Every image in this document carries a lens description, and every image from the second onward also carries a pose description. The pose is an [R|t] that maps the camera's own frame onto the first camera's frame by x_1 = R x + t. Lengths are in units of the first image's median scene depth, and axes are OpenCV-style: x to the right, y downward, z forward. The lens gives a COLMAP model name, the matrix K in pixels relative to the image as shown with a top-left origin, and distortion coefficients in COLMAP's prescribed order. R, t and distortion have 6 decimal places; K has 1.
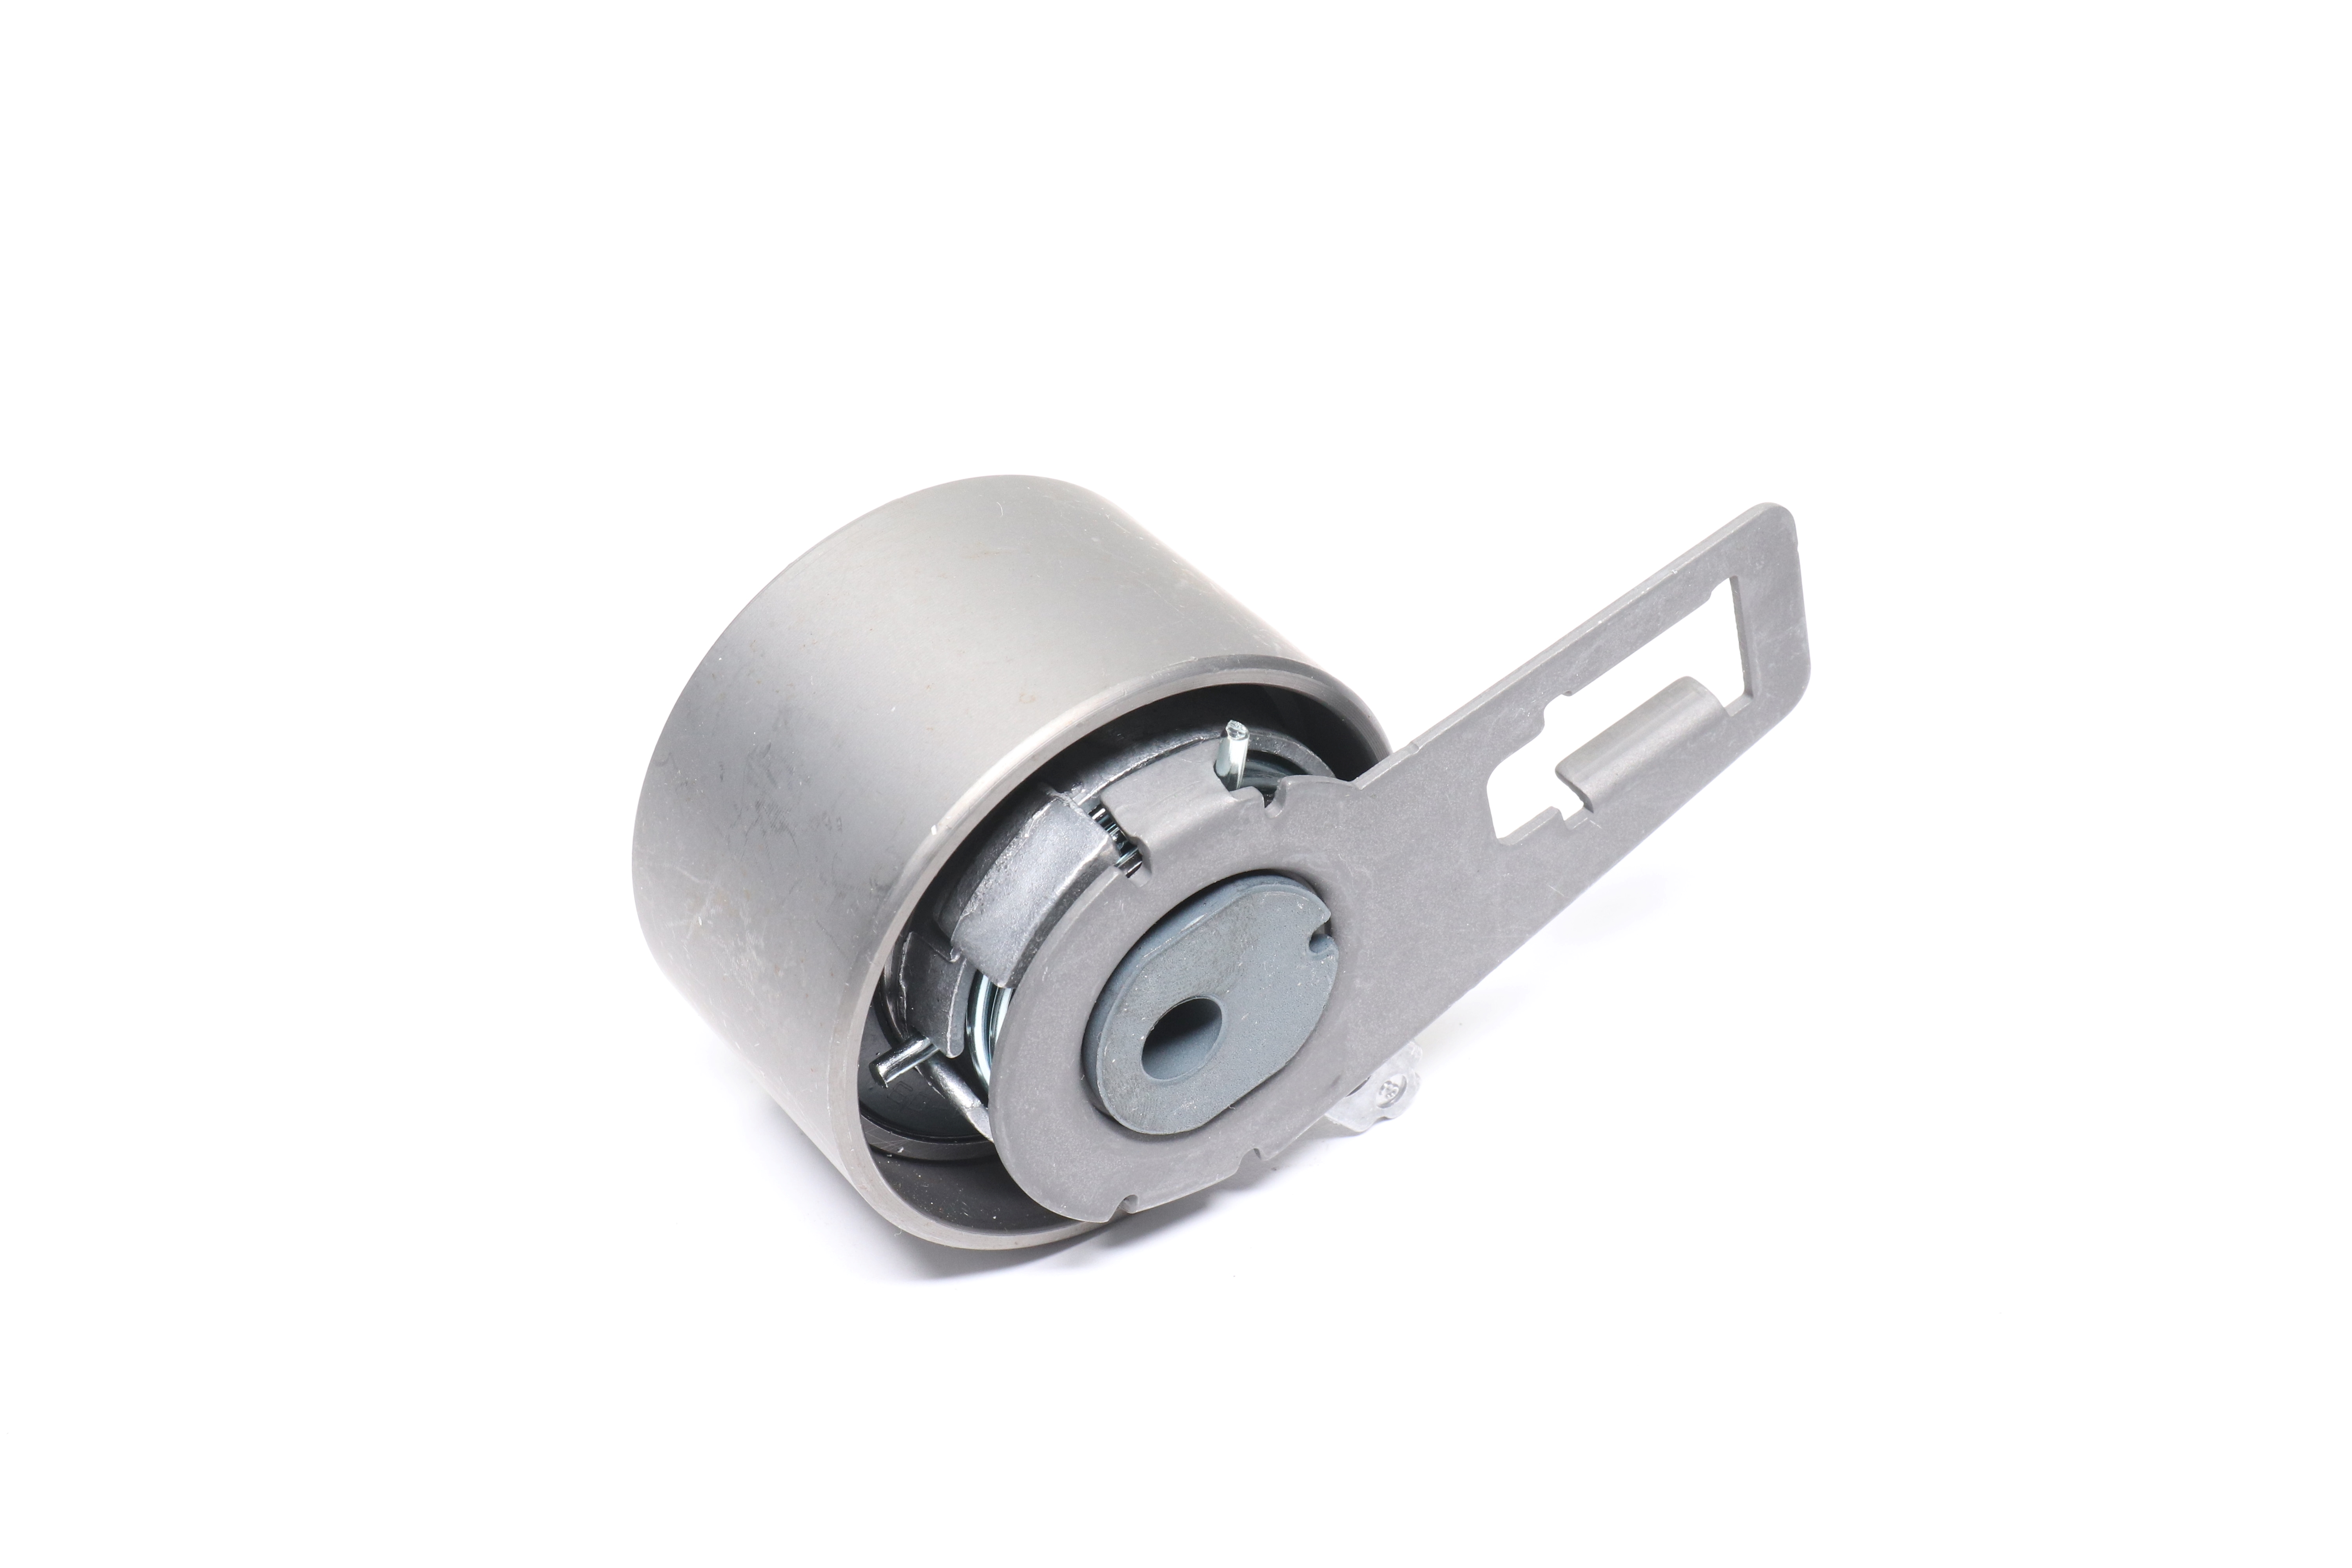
lens RADIAL K [[3832.7, 0, 1176.6], [0, 3832.7, 789.1], [0, 0, 1]] dist [0.053008, 0.000000]
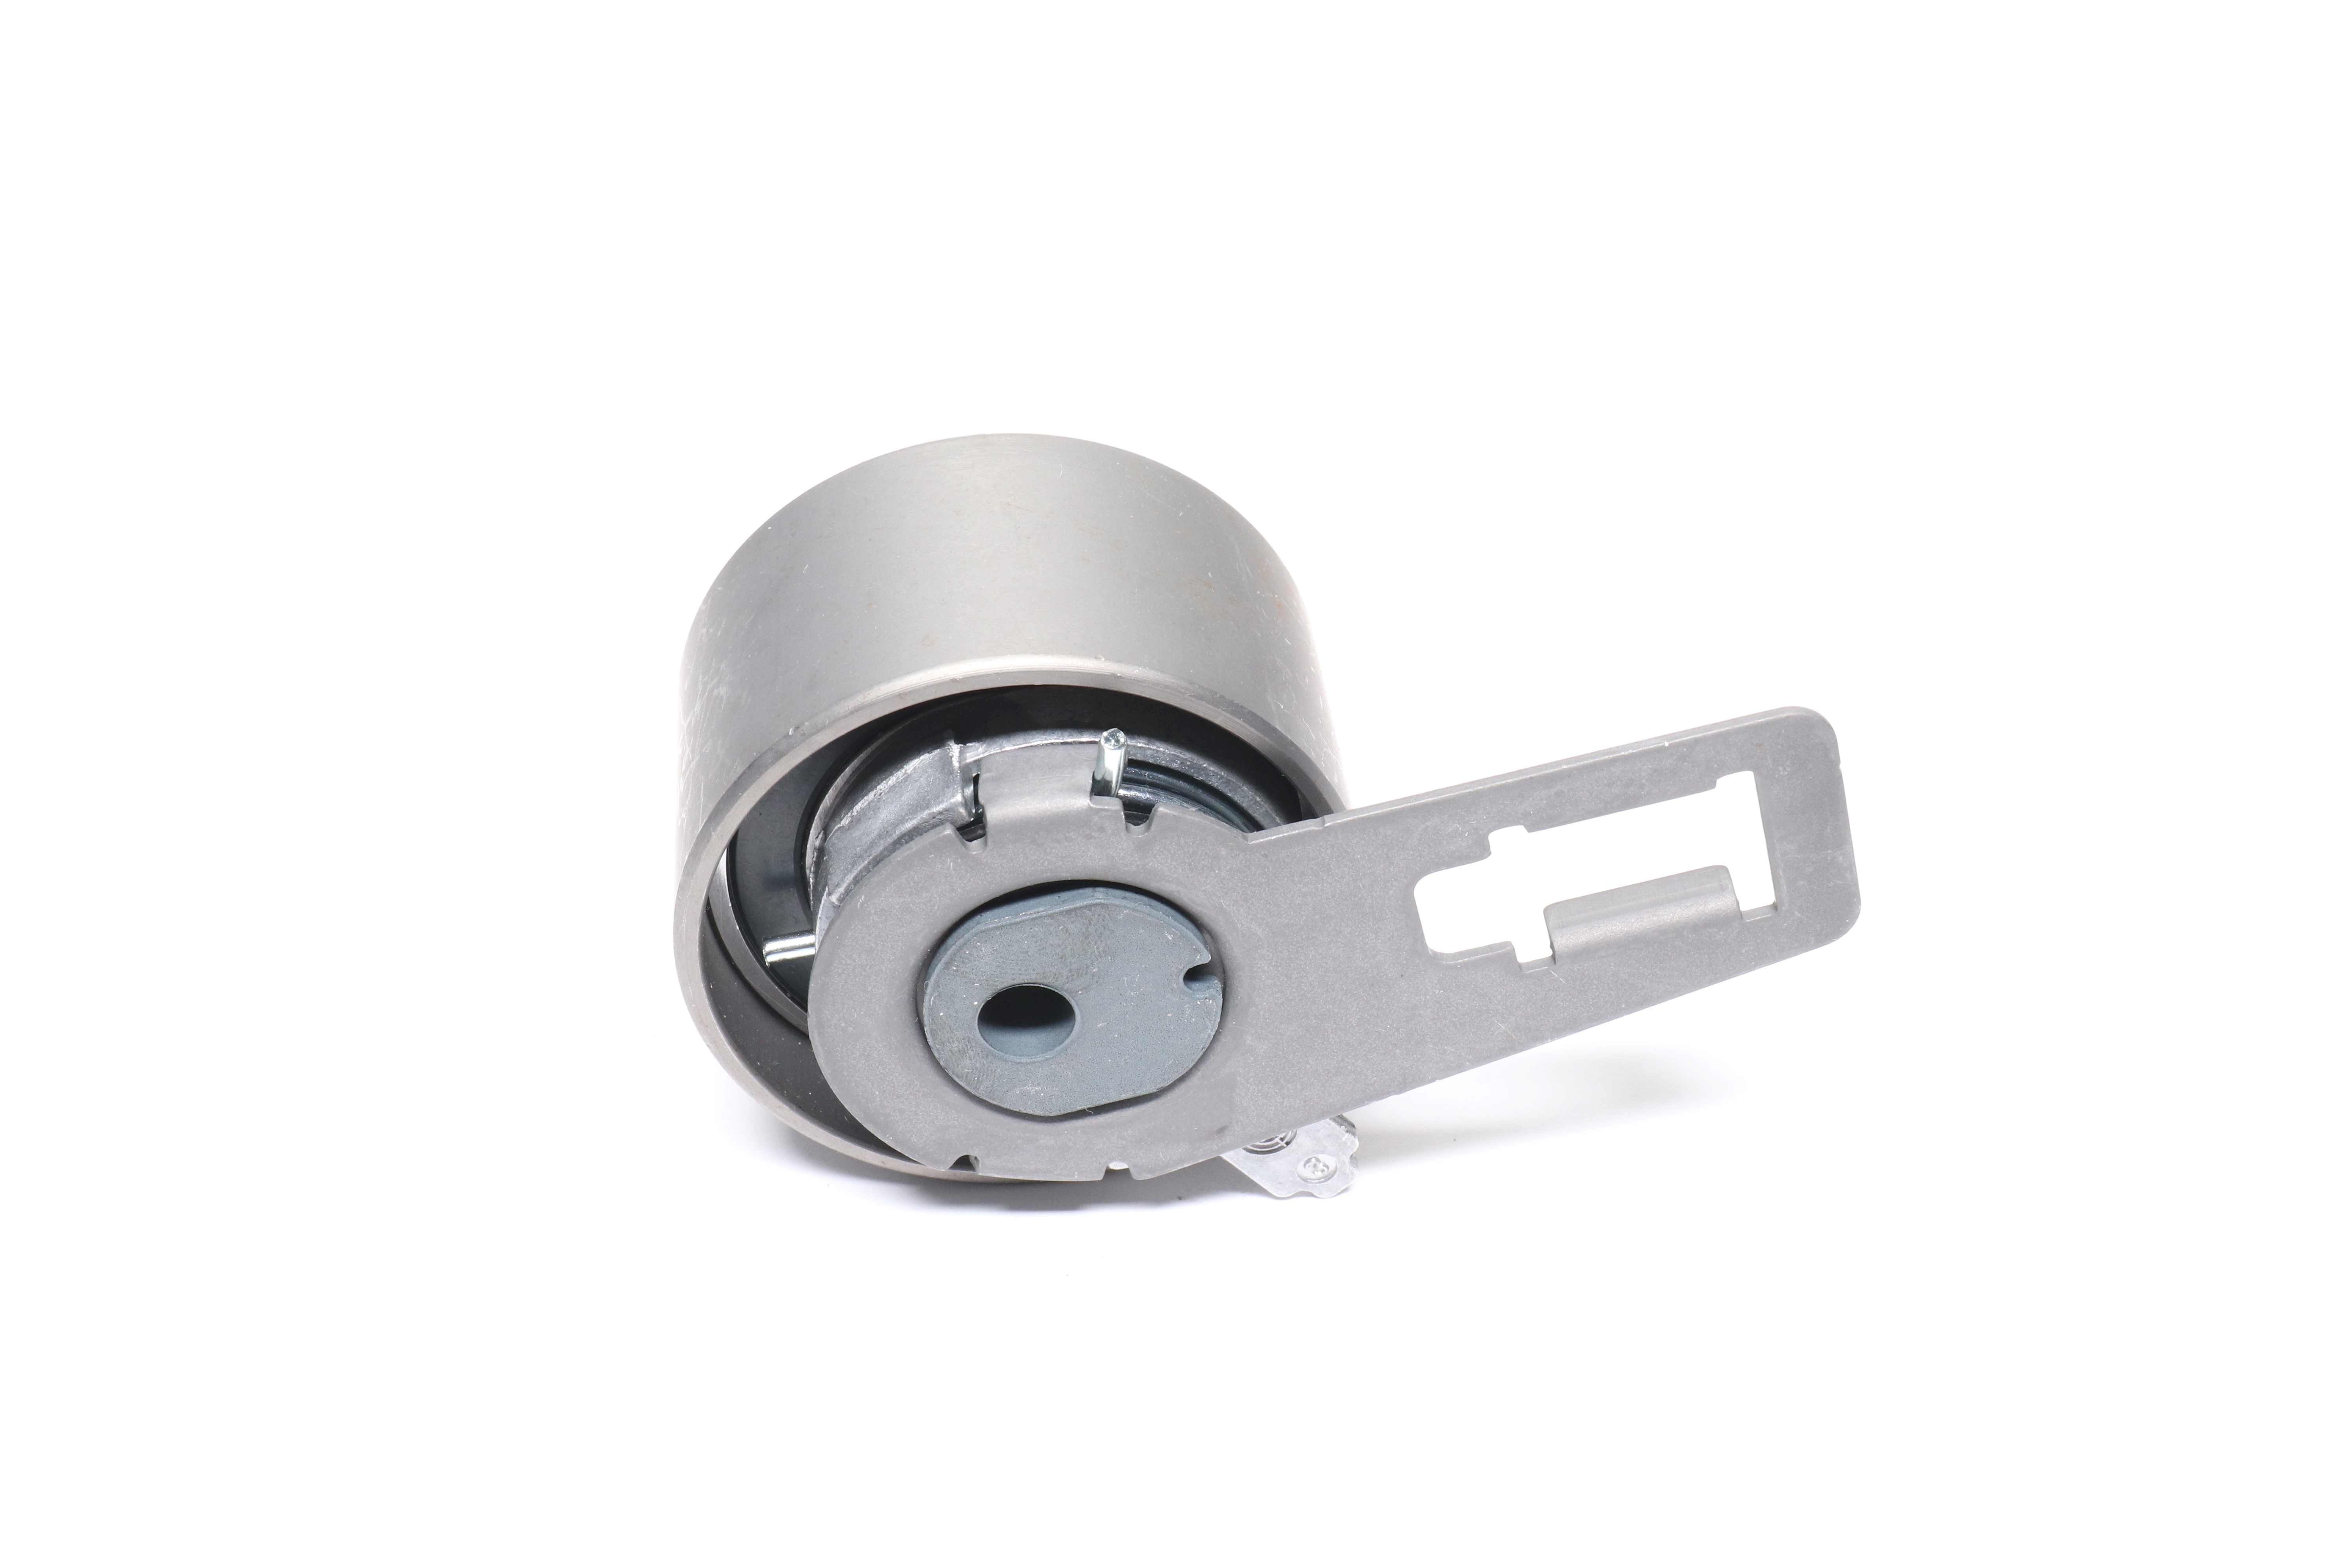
lens RADIAL K [[3832.7, 0, 1174.2], [0, 3832.7, 777.0], [0, 0, 1]] dist [0.053008, 0.000000]
pose [[0.845372, 0.324845, -0.424055, 0.427798], [-0.321212, 0.943420, 0.082352, -0.087503], [0.426813, 0.066594, 0.901885, 0.110352]]
